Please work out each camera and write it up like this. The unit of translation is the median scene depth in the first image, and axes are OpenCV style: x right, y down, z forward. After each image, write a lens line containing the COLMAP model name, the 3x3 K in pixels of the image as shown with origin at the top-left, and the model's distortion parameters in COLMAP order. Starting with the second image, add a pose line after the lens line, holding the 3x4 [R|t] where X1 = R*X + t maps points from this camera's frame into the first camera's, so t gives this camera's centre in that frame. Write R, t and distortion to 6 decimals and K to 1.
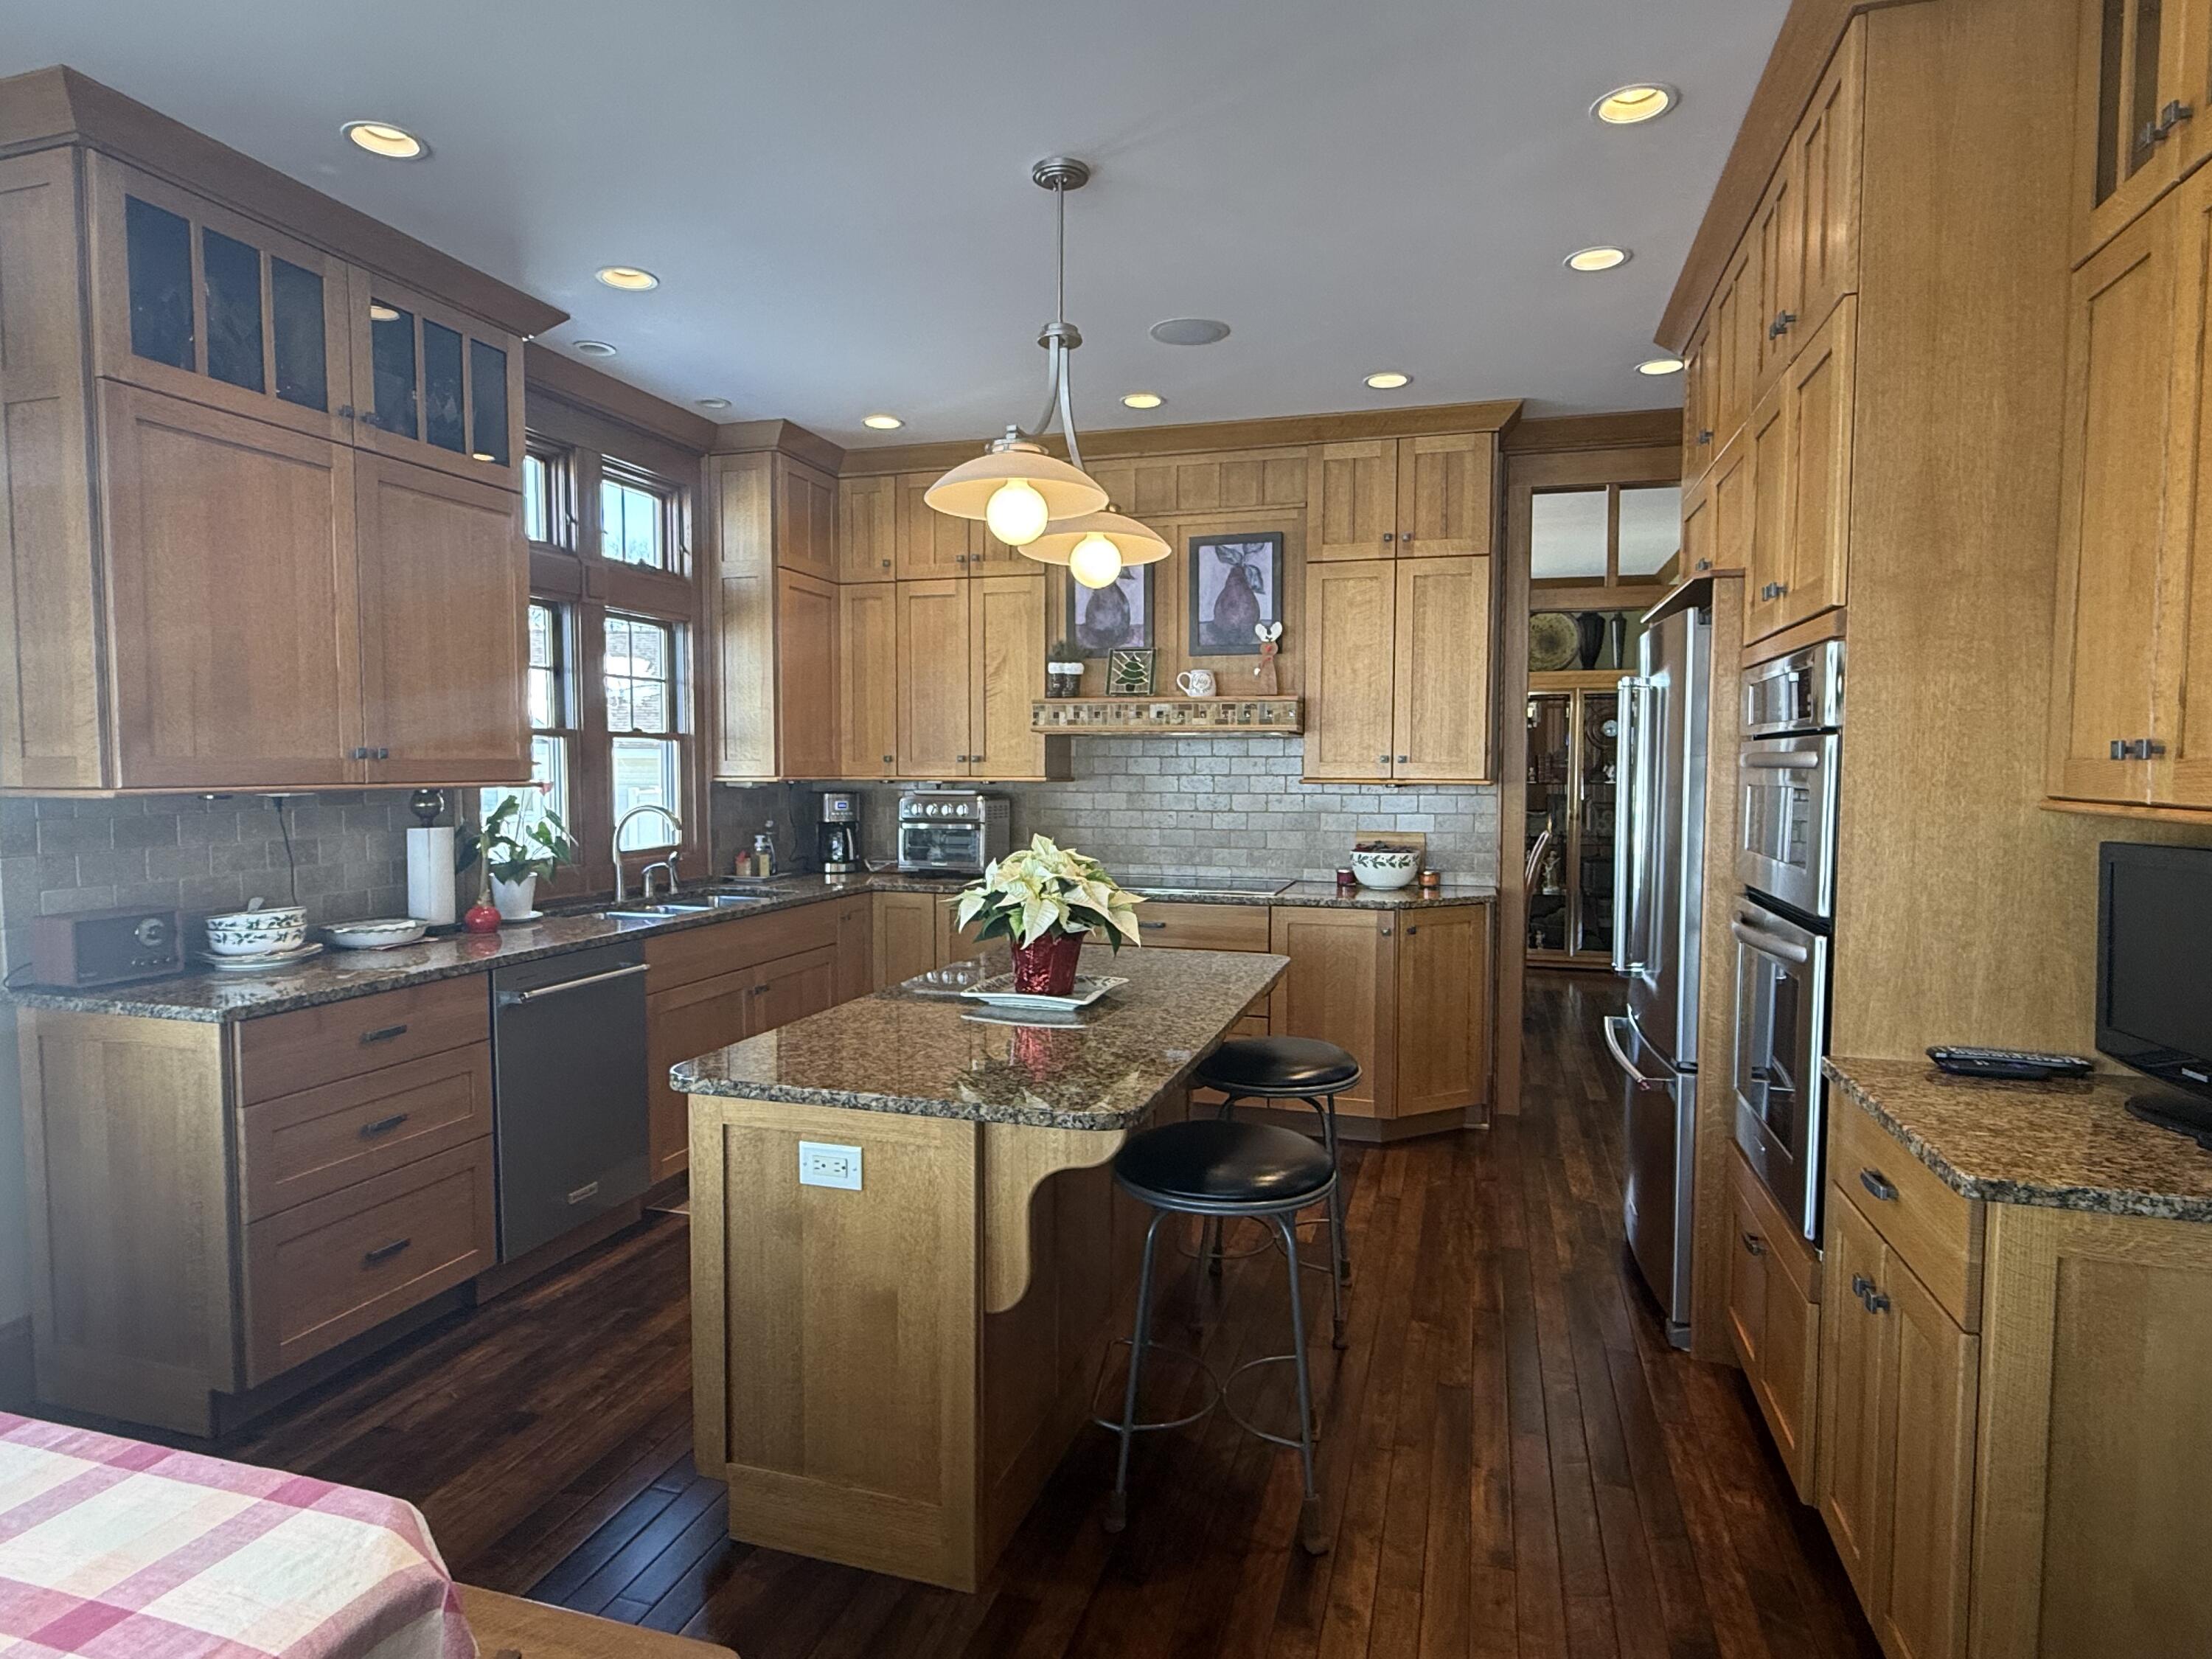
lens RADIAL K [[1243.4, 0, 1086.1], [0, 1243.4, 830.2], [0, 0, 1]] dist [0.004540, -0.001442]
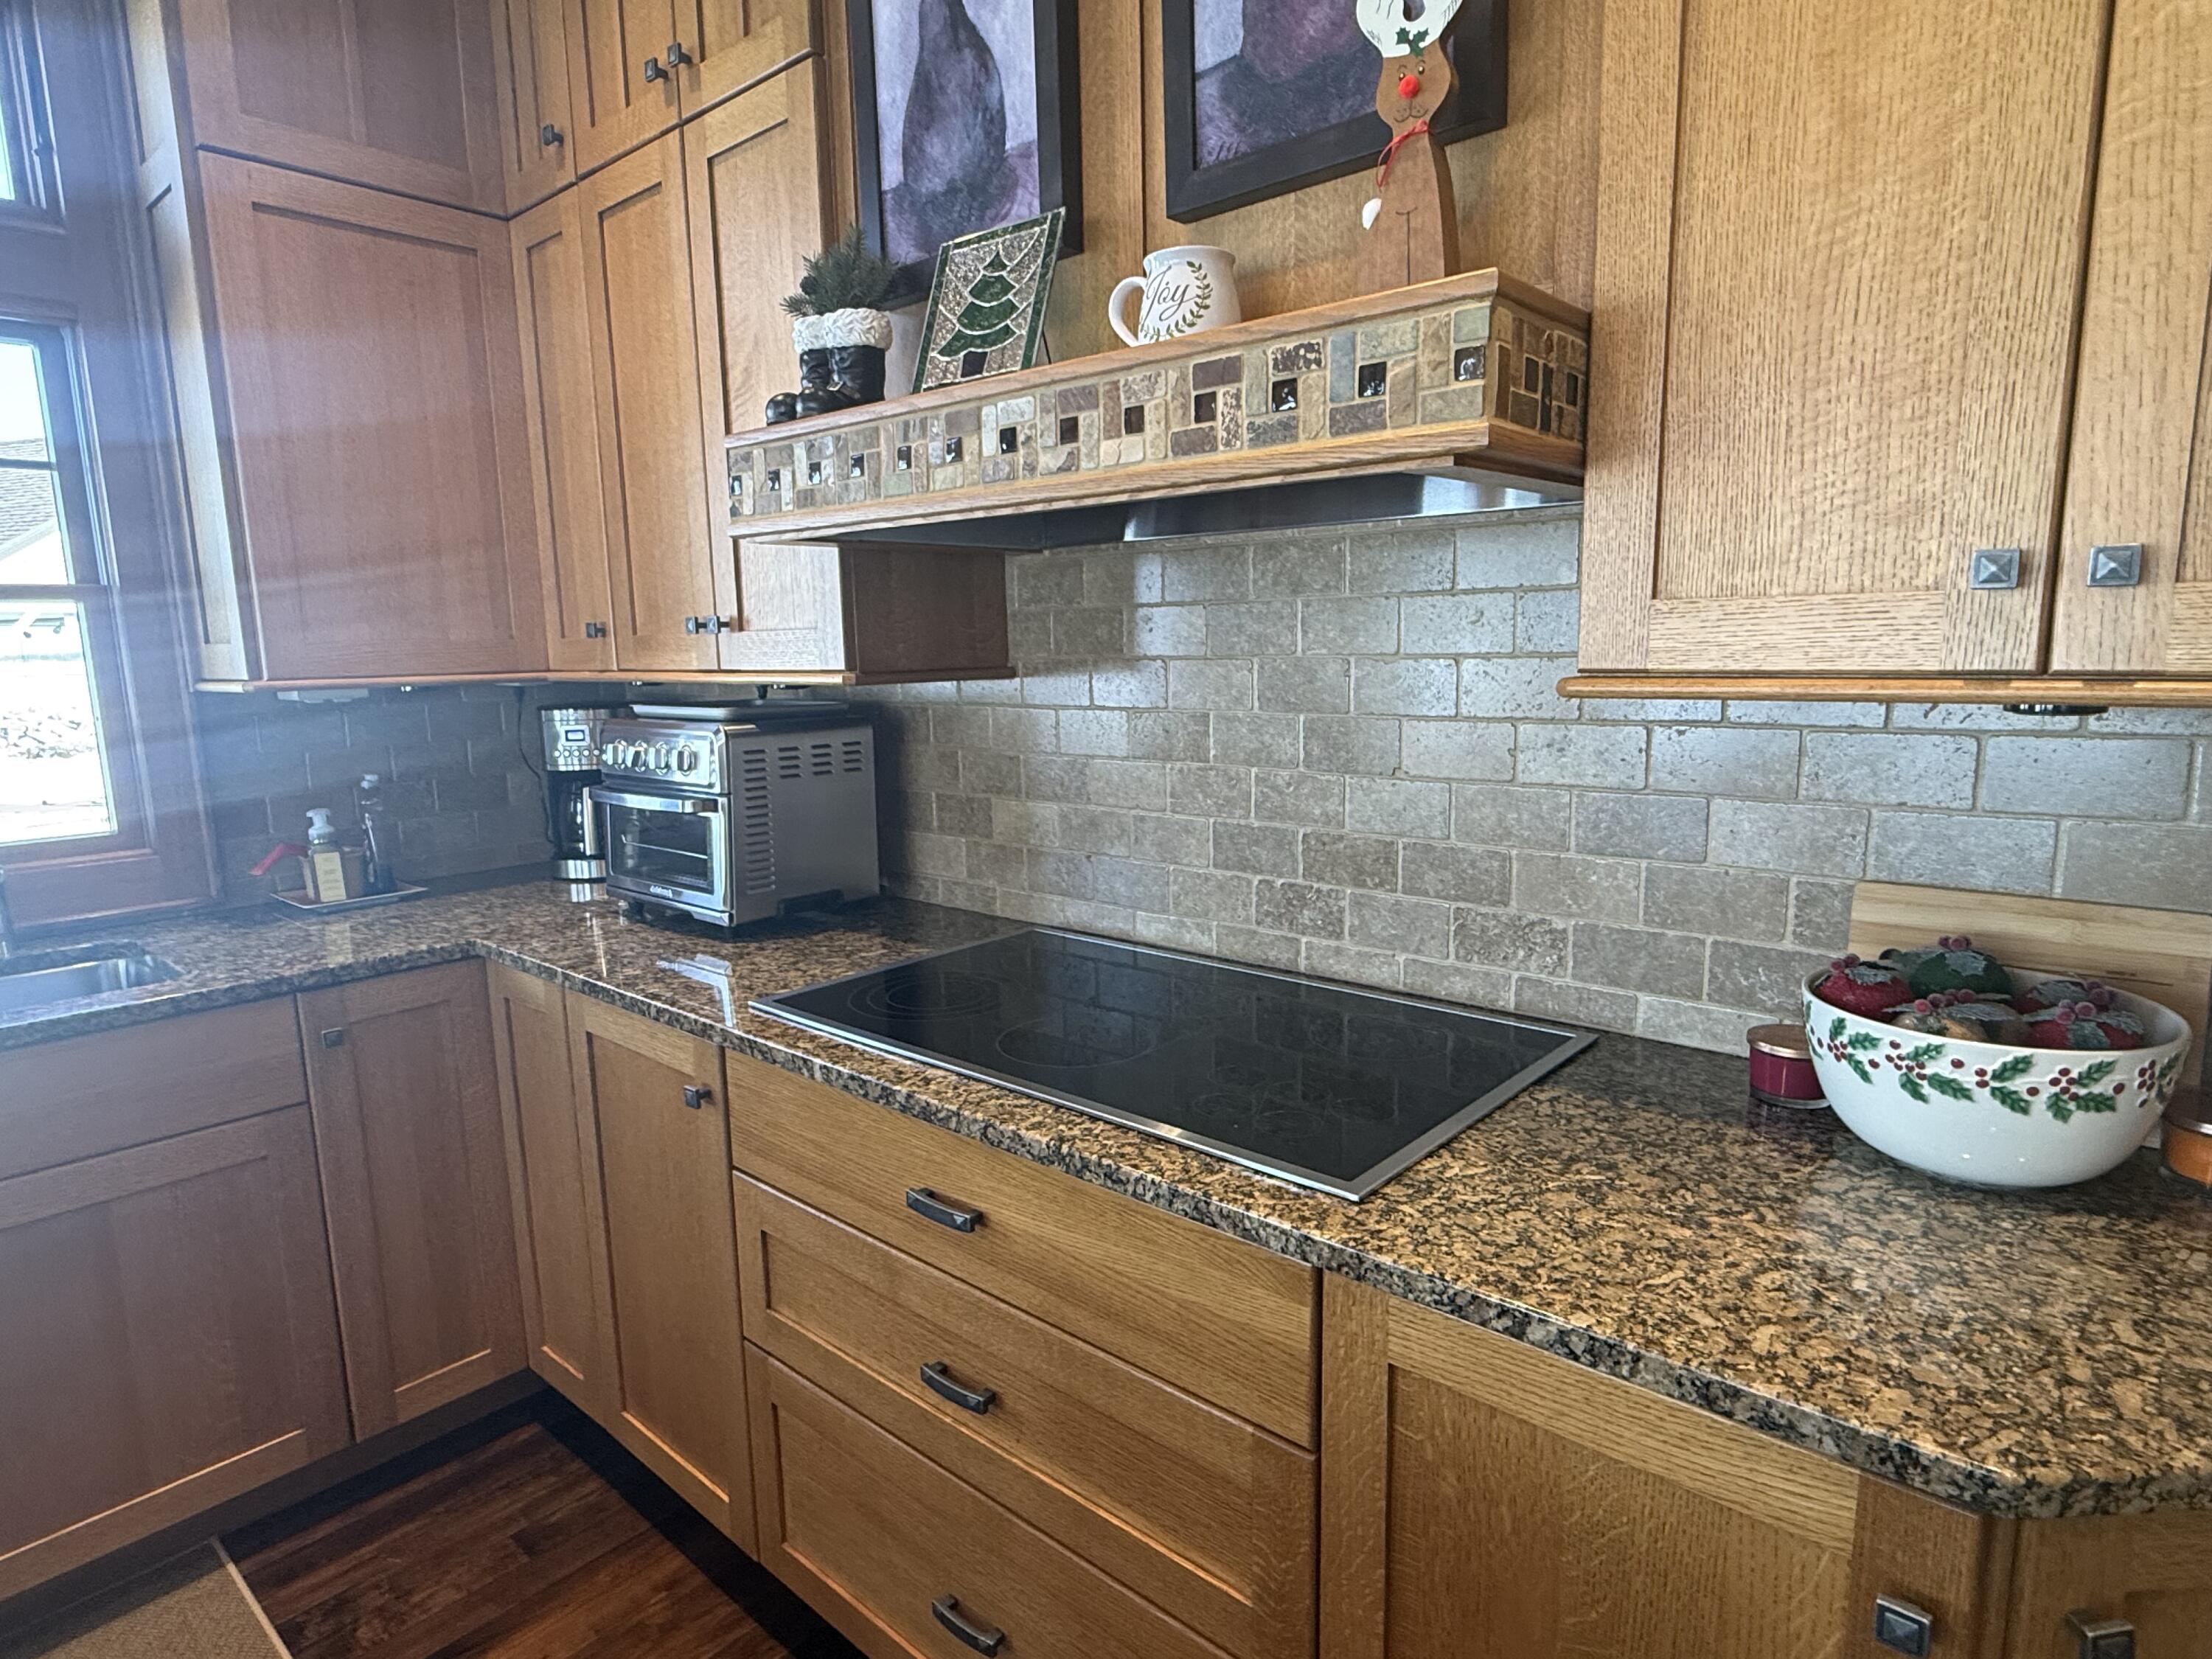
lens RADIAL K [[1243.4, 0, 1104.2], [0, 1243.4, 840.3], [0, 0, 1]] dist [0.004540, -0.001442]
pose [[0.911329, 0.042548, -0.409473, 0.187861], [0.003268, 0.993866, 0.110544, -0.035799], [0.411665, -0.102080, 0.905600, 0.738825]]
